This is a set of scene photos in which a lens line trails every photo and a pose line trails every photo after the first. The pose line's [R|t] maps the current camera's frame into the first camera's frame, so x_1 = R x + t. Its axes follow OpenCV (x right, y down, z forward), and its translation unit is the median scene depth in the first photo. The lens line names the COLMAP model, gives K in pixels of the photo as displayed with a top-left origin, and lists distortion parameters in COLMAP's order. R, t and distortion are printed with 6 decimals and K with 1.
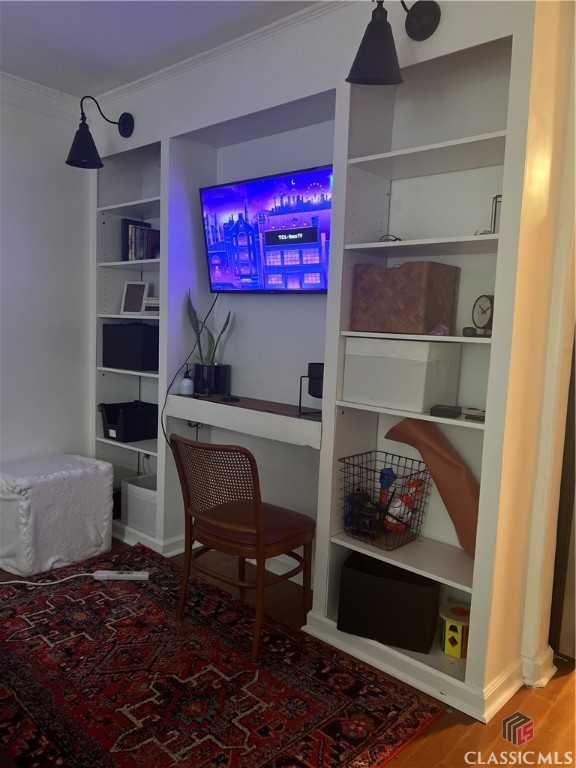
lens RADIAL K [[578.4, 0, 287.5], [0, 578.4, 384.6], [0, 0, 1]] dist [0.052488, -0.067886]
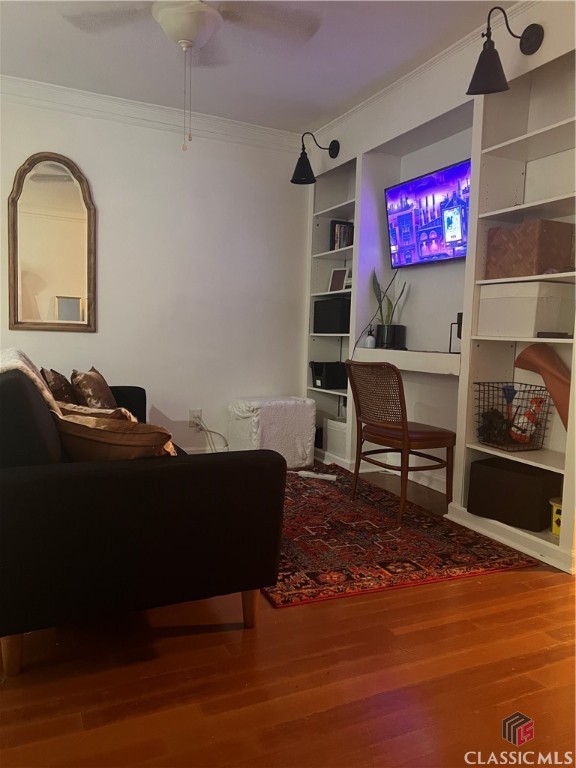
lens RADIAL K [[578.4, 0, 281.1], [0, 578.4, 386.3], [0, 0, 1]] dist [0.052488, -0.067886]
pose [[0.918050, 0.022725, -0.395812, 0.197790], [-0.034236, 0.999171, -0.022040, 0.172788], [0.394983, 0.033784, 0.918067, -0.336537]]
